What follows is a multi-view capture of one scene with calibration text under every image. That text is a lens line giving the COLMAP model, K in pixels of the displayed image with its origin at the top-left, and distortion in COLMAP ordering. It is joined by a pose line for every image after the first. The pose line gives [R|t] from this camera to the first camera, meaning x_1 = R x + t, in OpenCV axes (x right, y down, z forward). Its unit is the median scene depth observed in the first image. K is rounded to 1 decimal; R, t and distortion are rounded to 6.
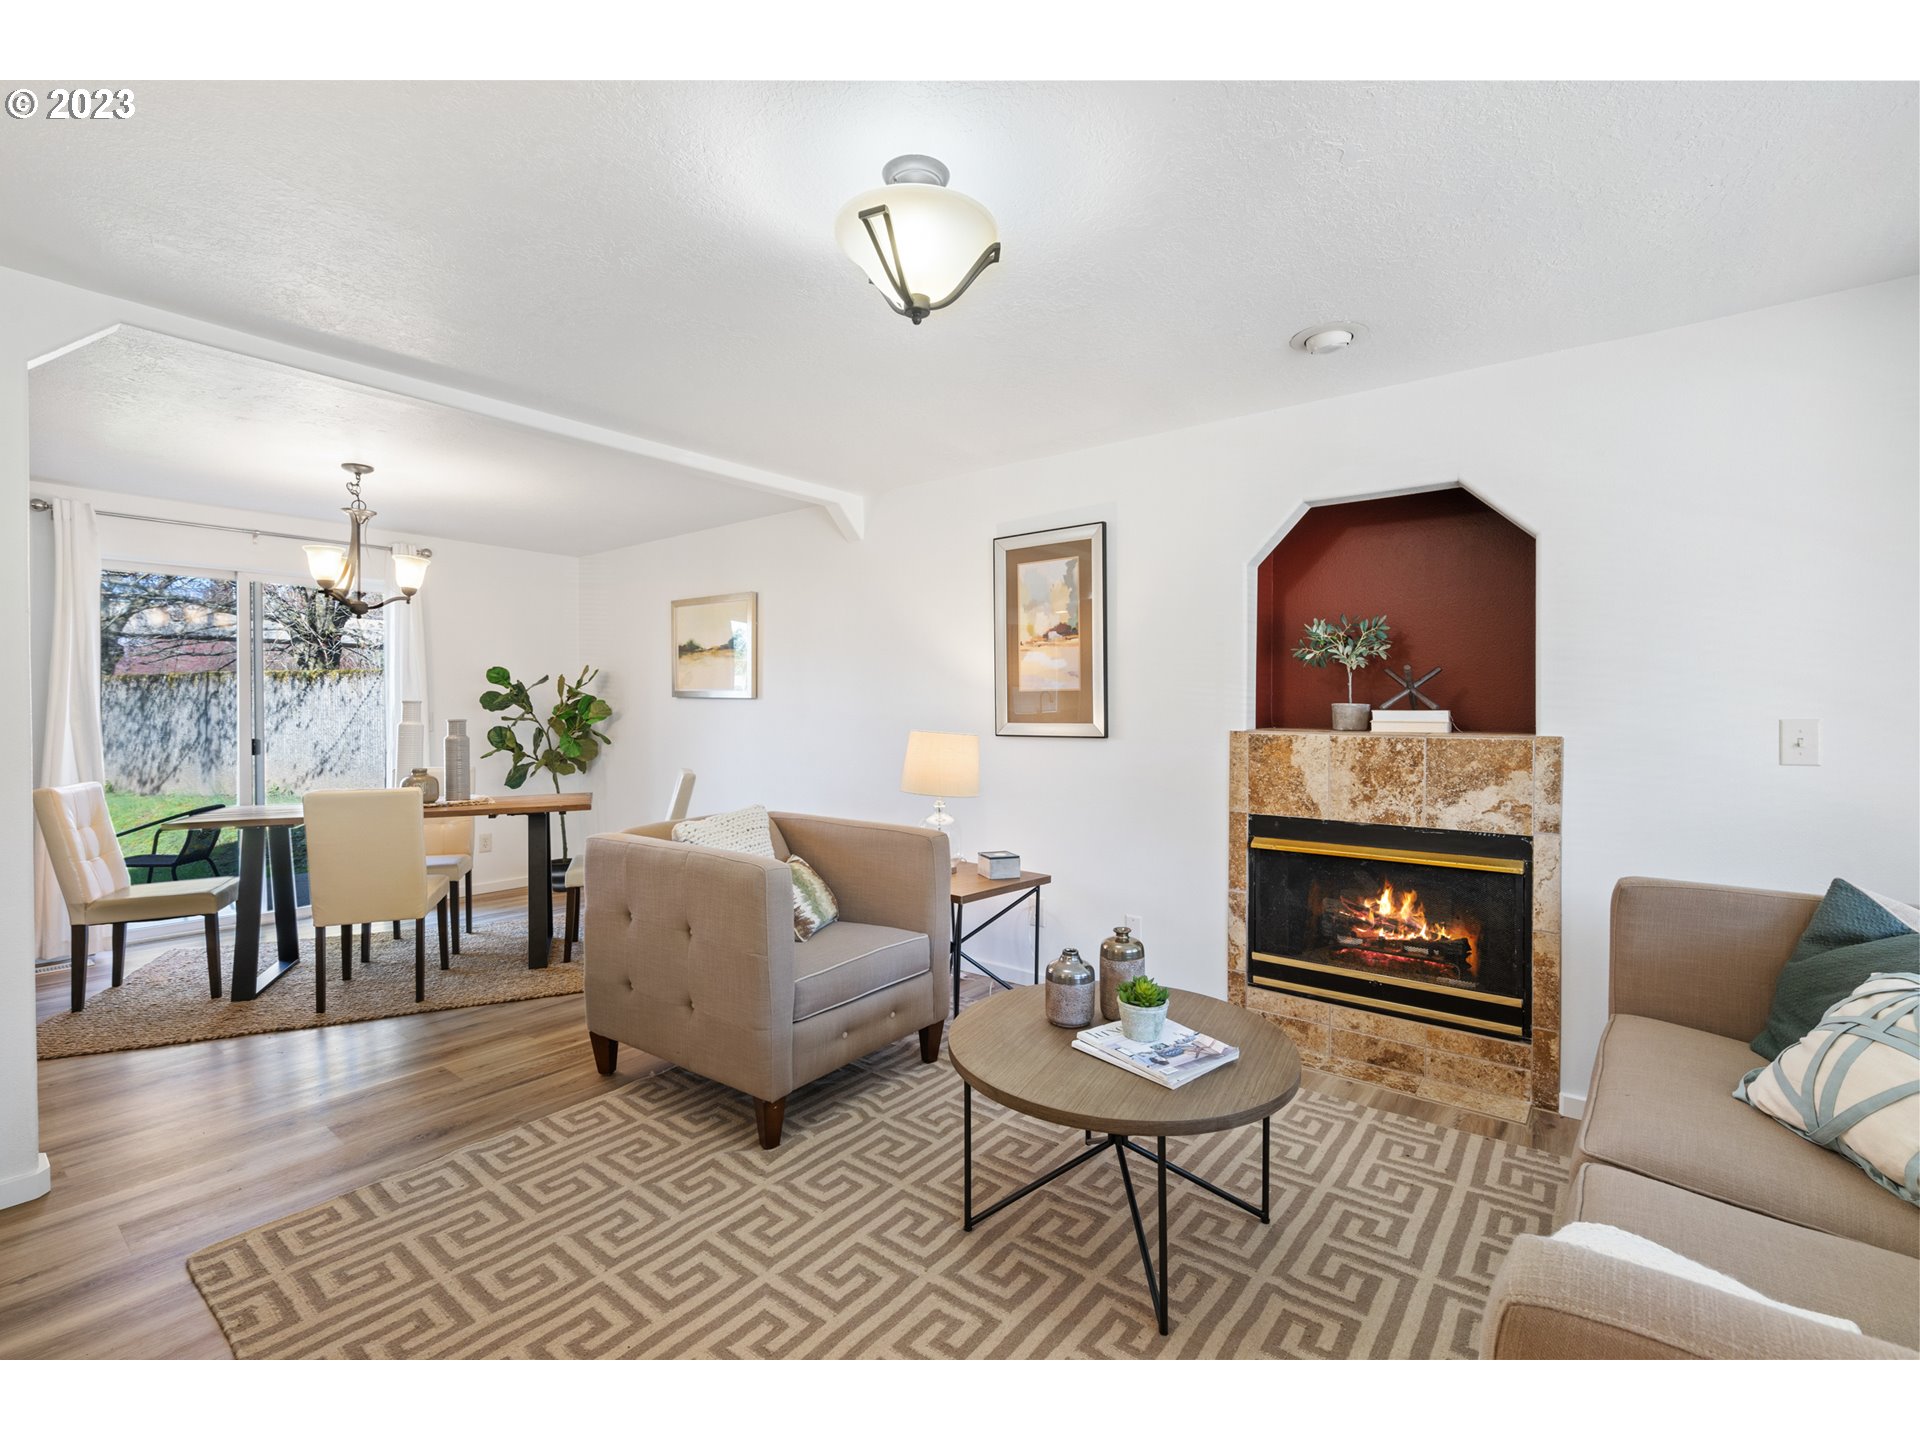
lens RADIAL K [[886.5, 0, 975.3], [0, 886.5, 712.8], [0, 0, 1]] dist [-0.001968, 0.001999]
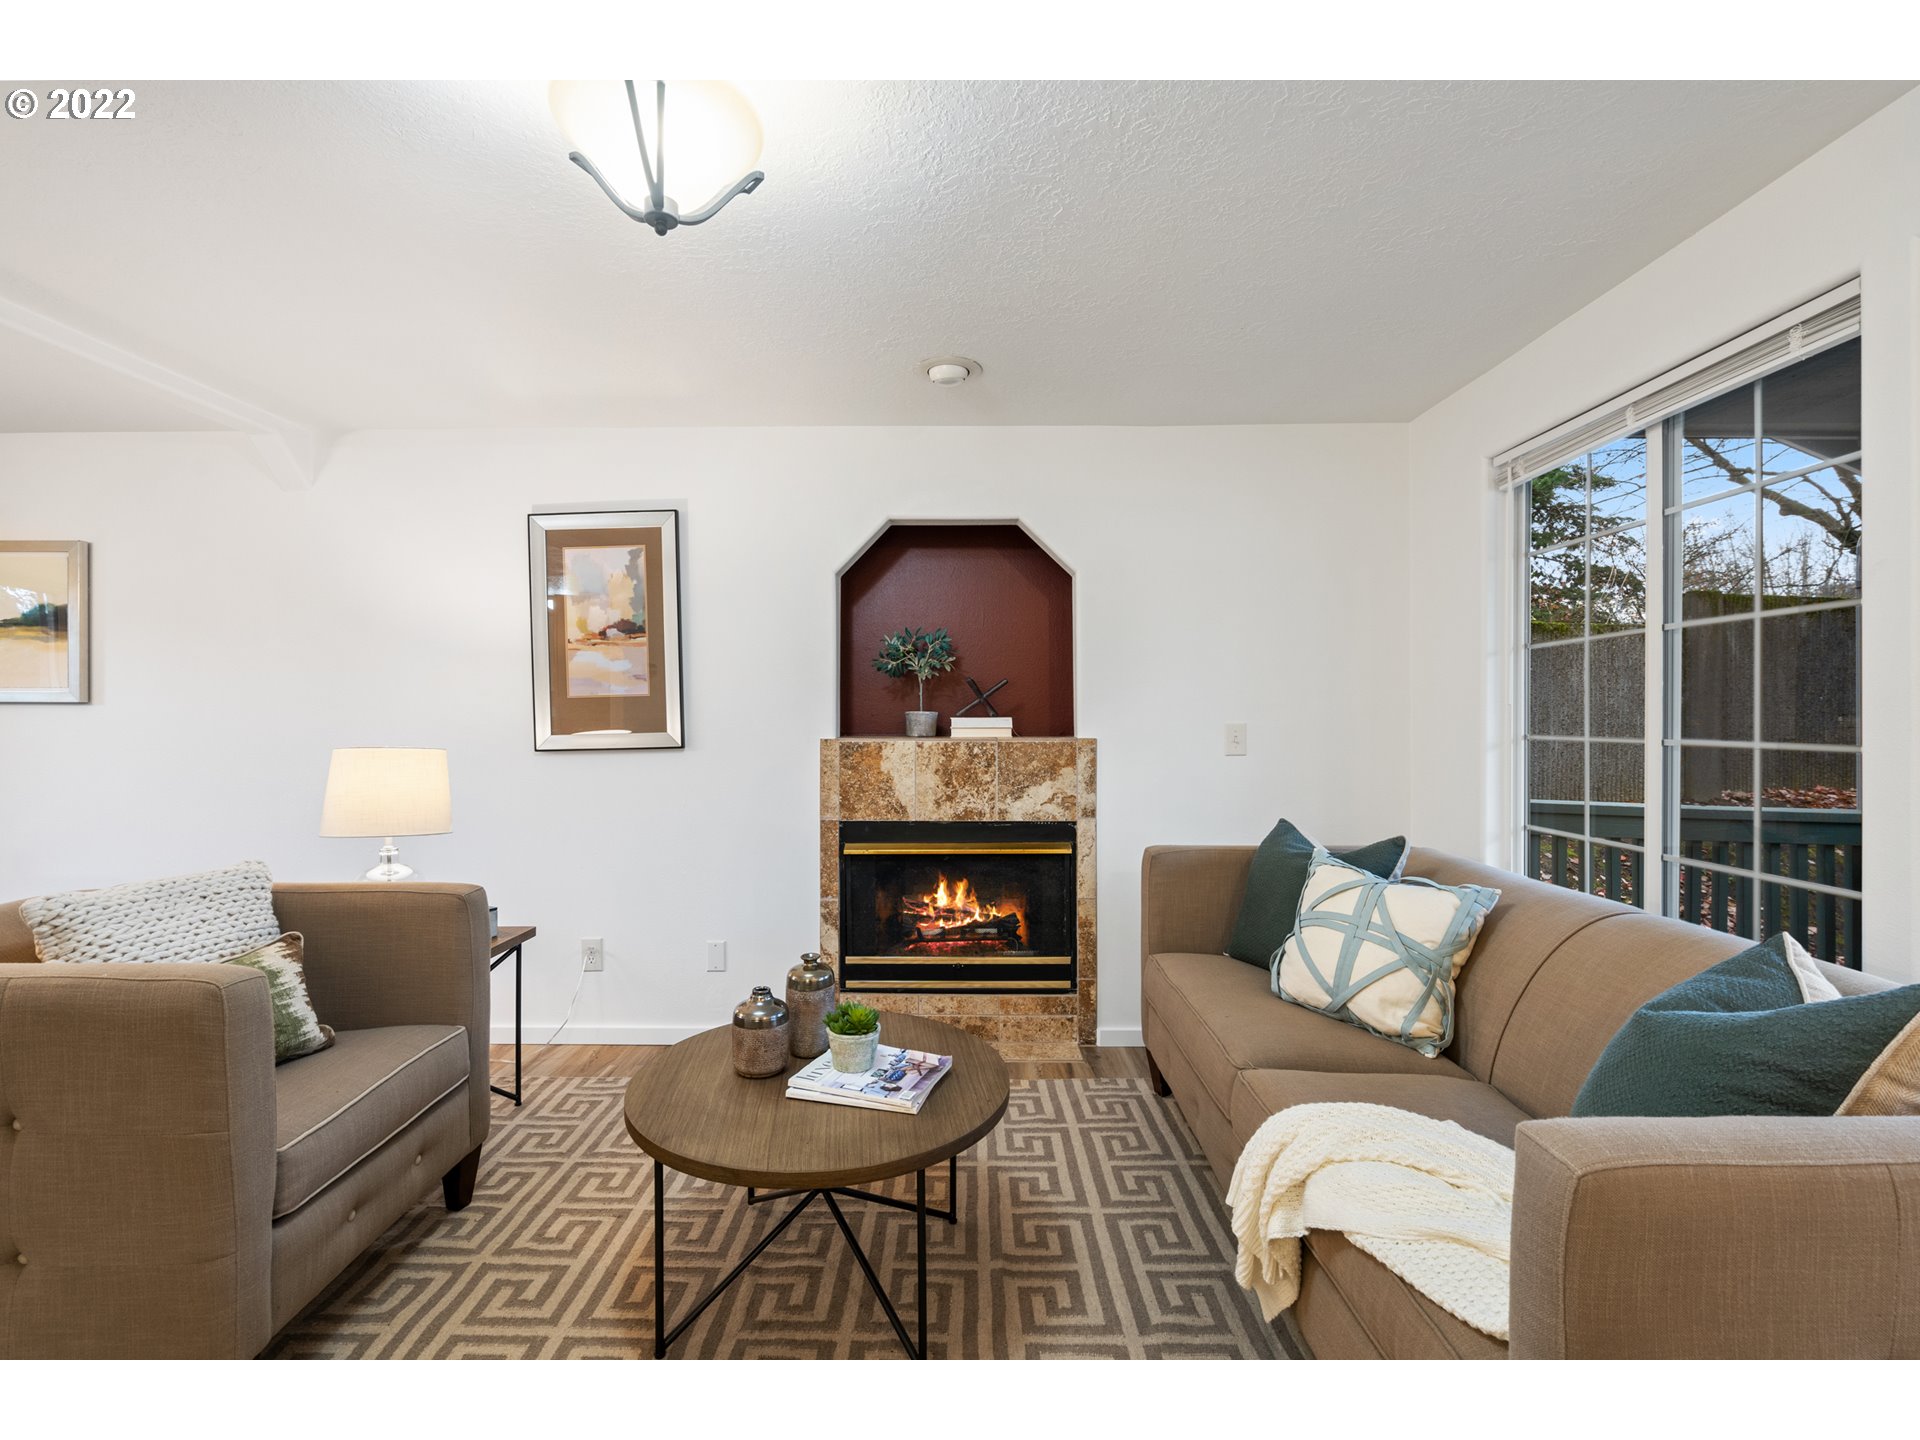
lens RADIAL K [[886.5, 0, 966.2], [0, 886.5, 719.2], [0, 0, 1]] dist [-0.001968, 0.001999]
pose [[0.787231, -0.006458, 0.616624, -0.214958], [0.007132, 0.999974, 0.001367, -0.002339], [-0.616617, 0.003321, 0.787256, 0.129027]]
